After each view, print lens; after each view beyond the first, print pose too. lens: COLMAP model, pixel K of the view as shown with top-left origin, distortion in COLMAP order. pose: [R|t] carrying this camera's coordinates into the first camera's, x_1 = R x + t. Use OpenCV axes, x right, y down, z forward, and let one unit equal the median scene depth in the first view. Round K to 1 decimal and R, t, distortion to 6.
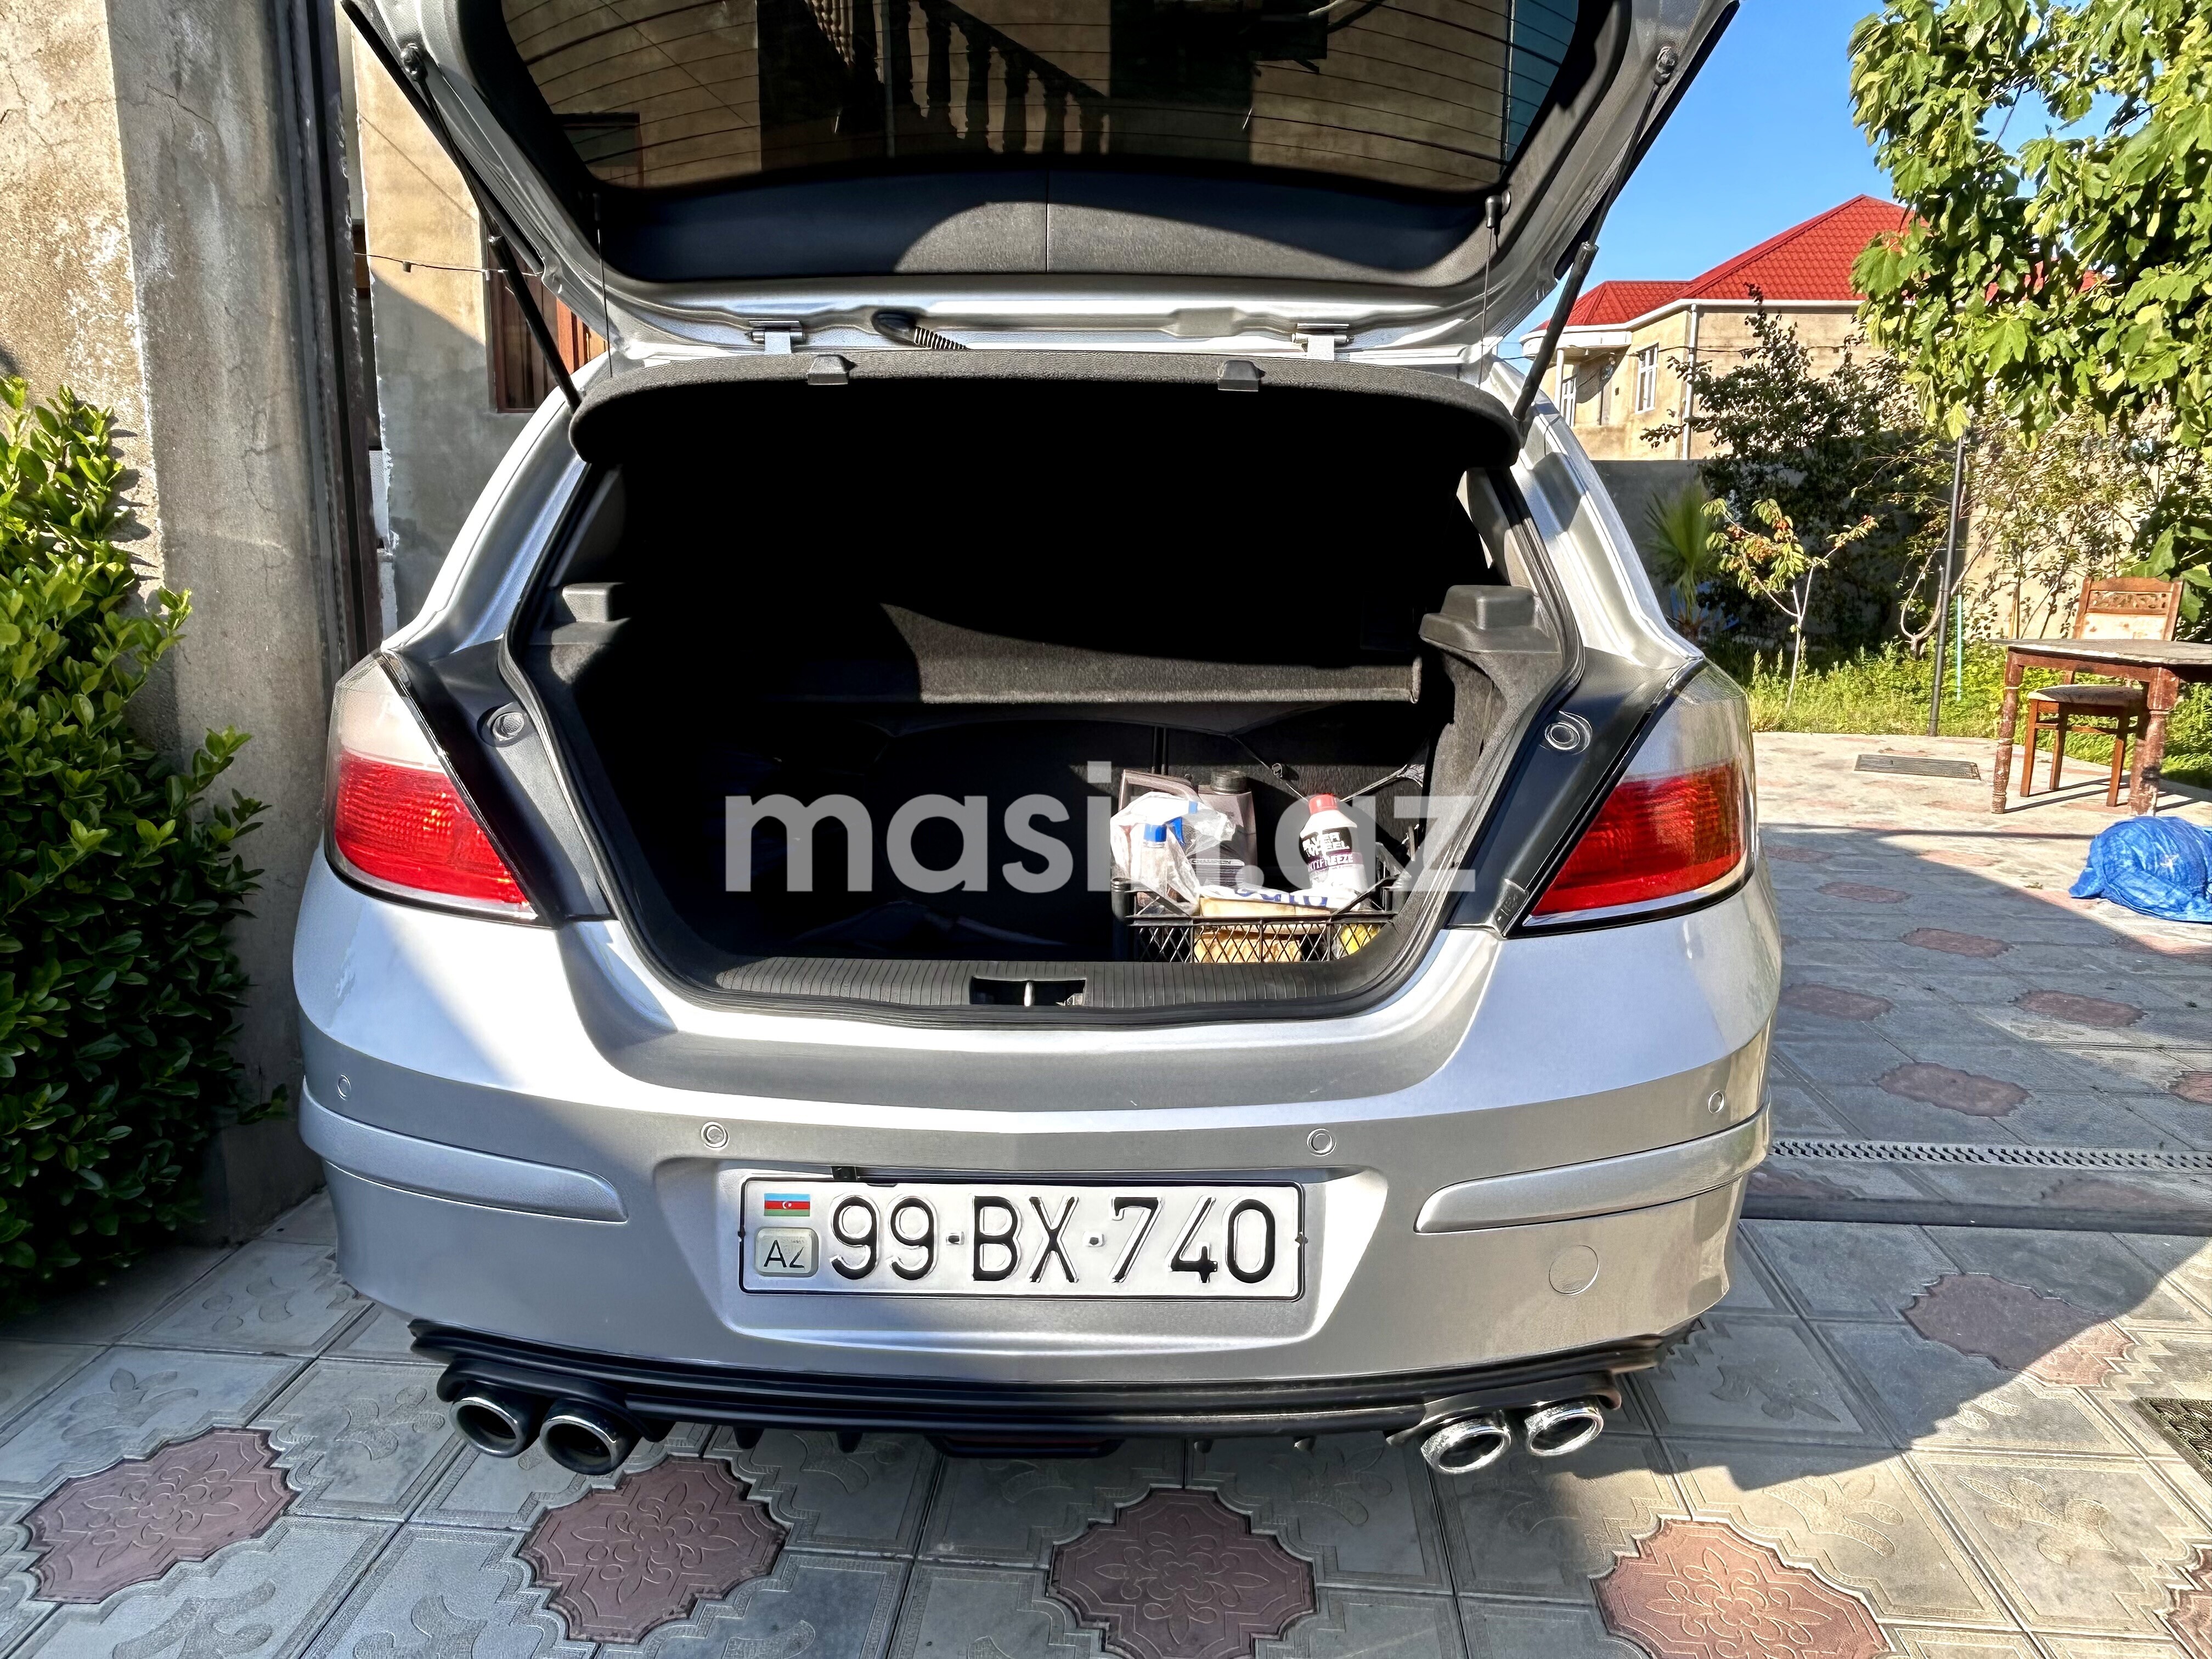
lens RADIAL K [[1431.5, 0, 1097.2], [0, 1431.5, 817.9], [0, 0, 1]] dist [0.003273, -0.000183]
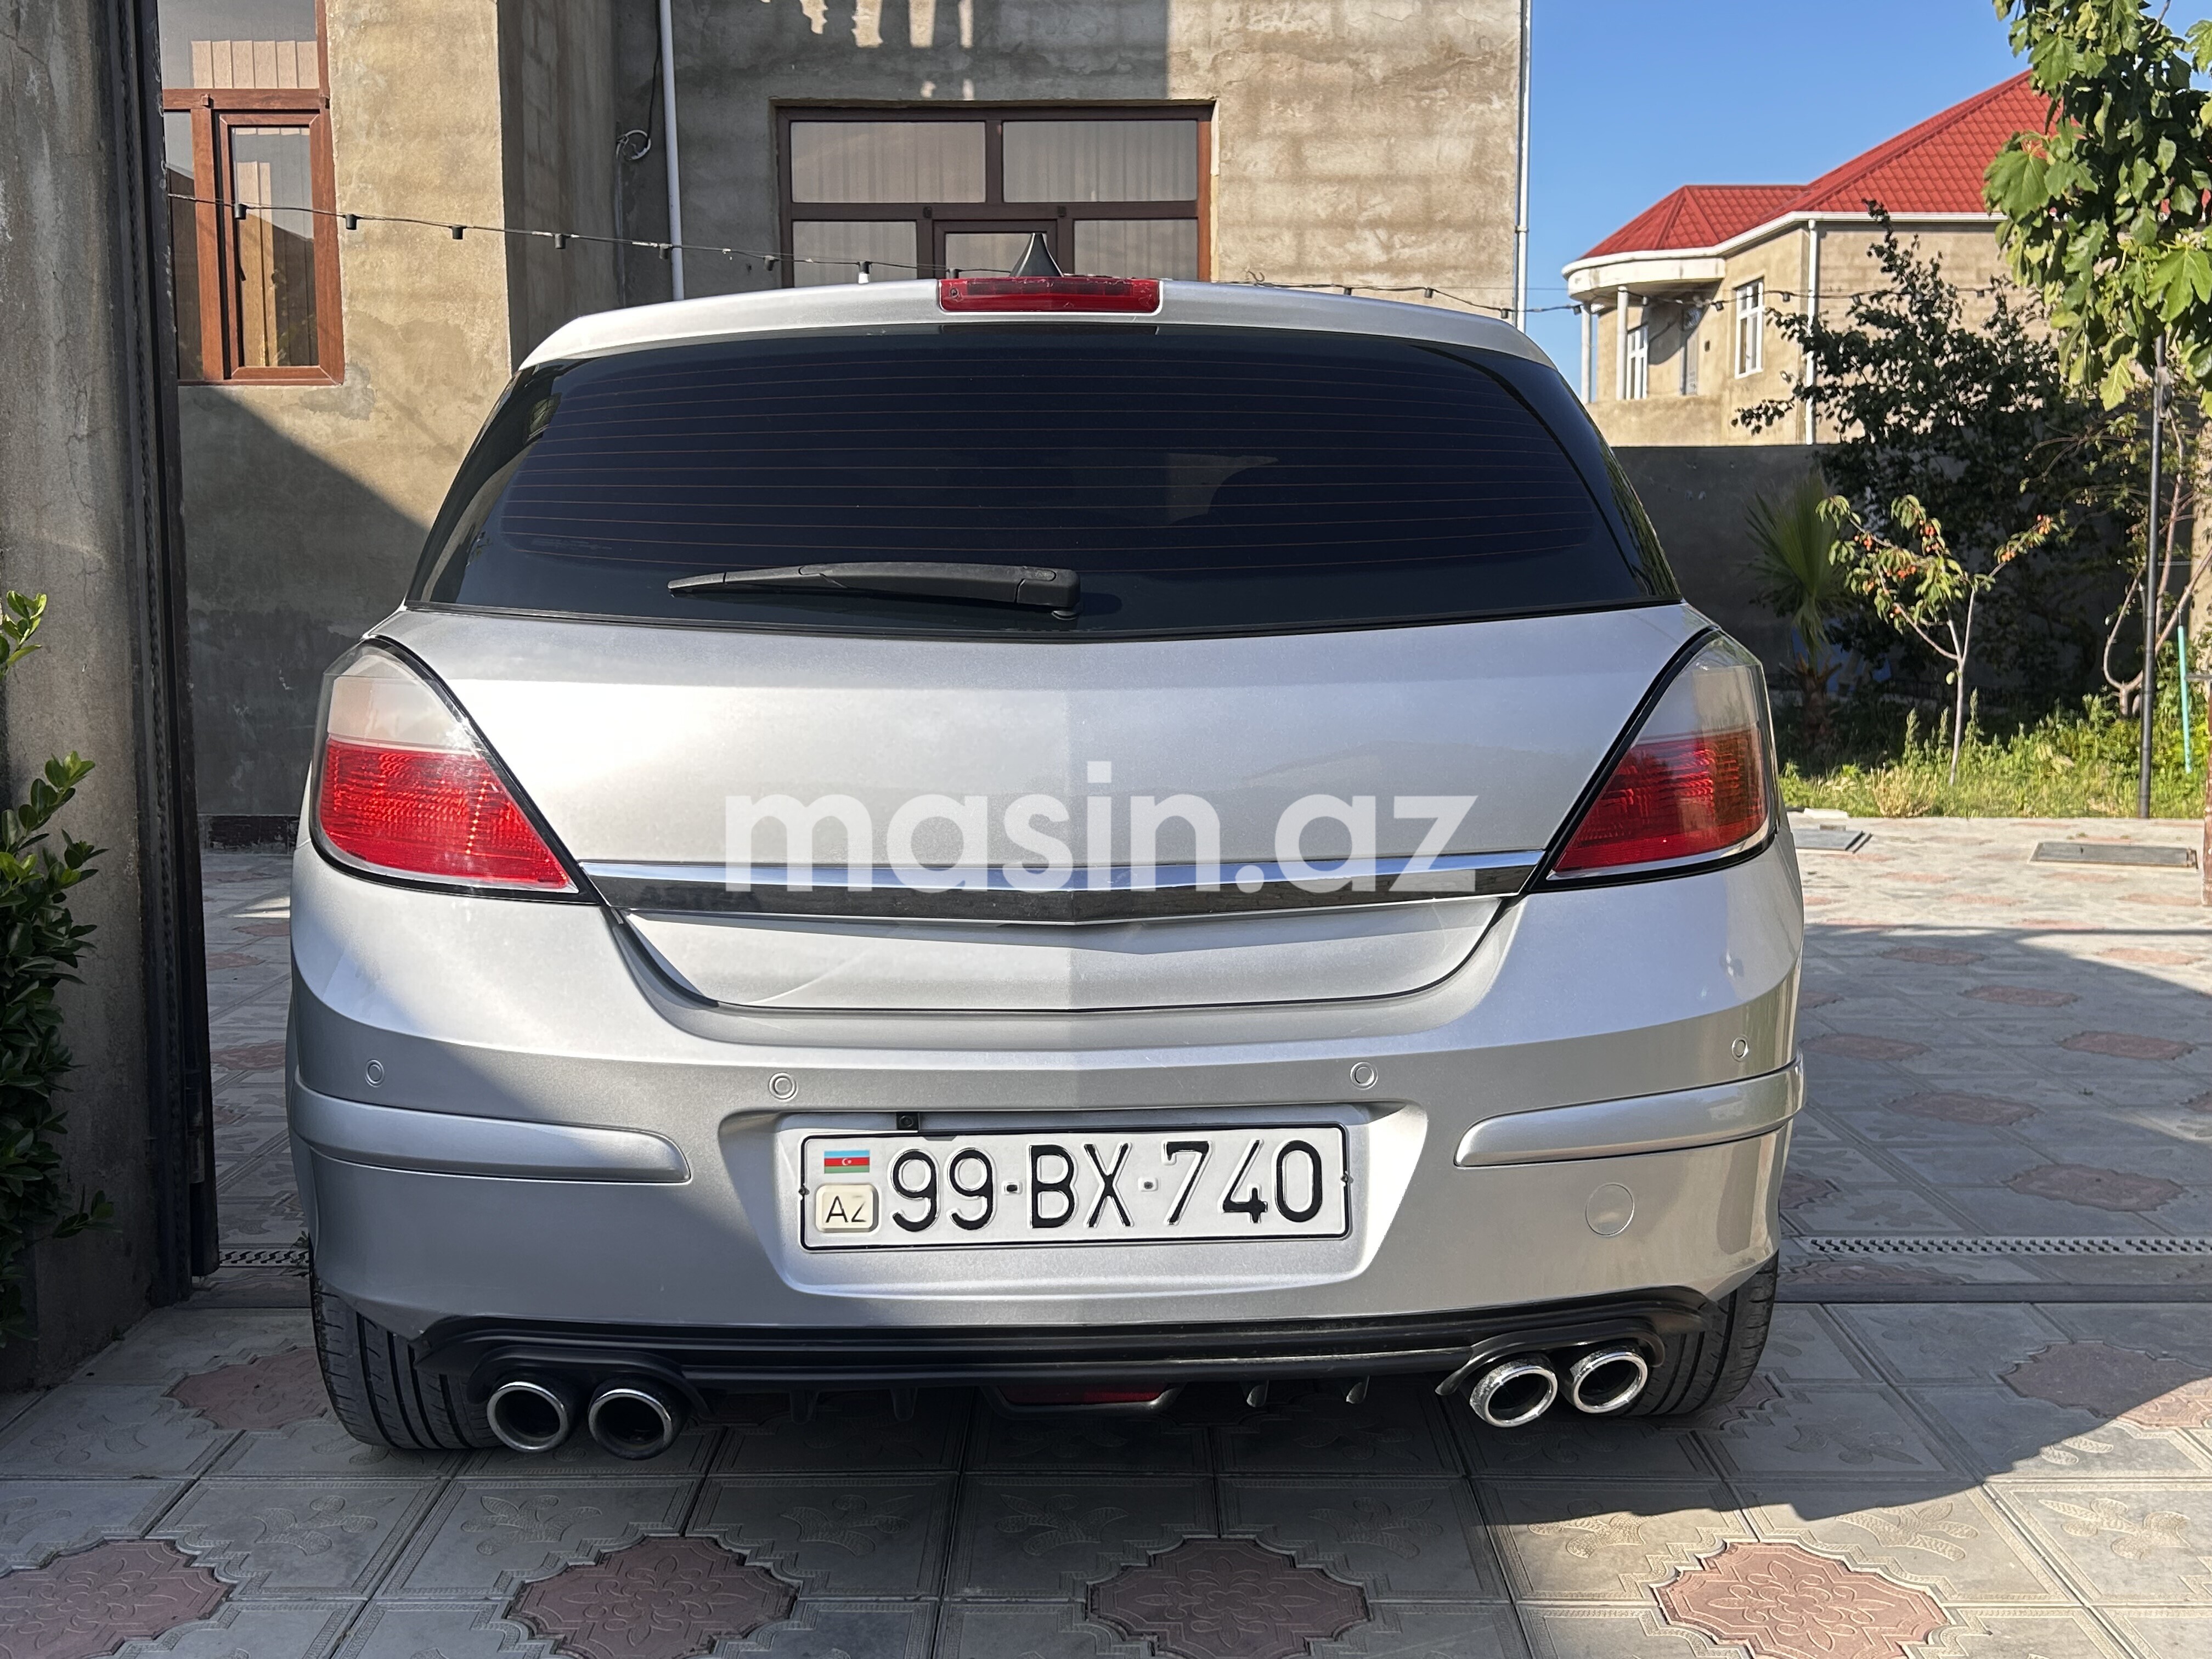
lens RADIAL K [[2244.9, 0, 1106.0], [0, 2244.9, 829.5], [0, 0, 1]] dist [0.101661, -0.150557]
pose [[0.996893, -0.019265, 0.076381, -0.104853], [0.025276, 0.996592, -0.078524, 0.115270], [-0.074608, 0.080211, 0.993982, -0.436948]]
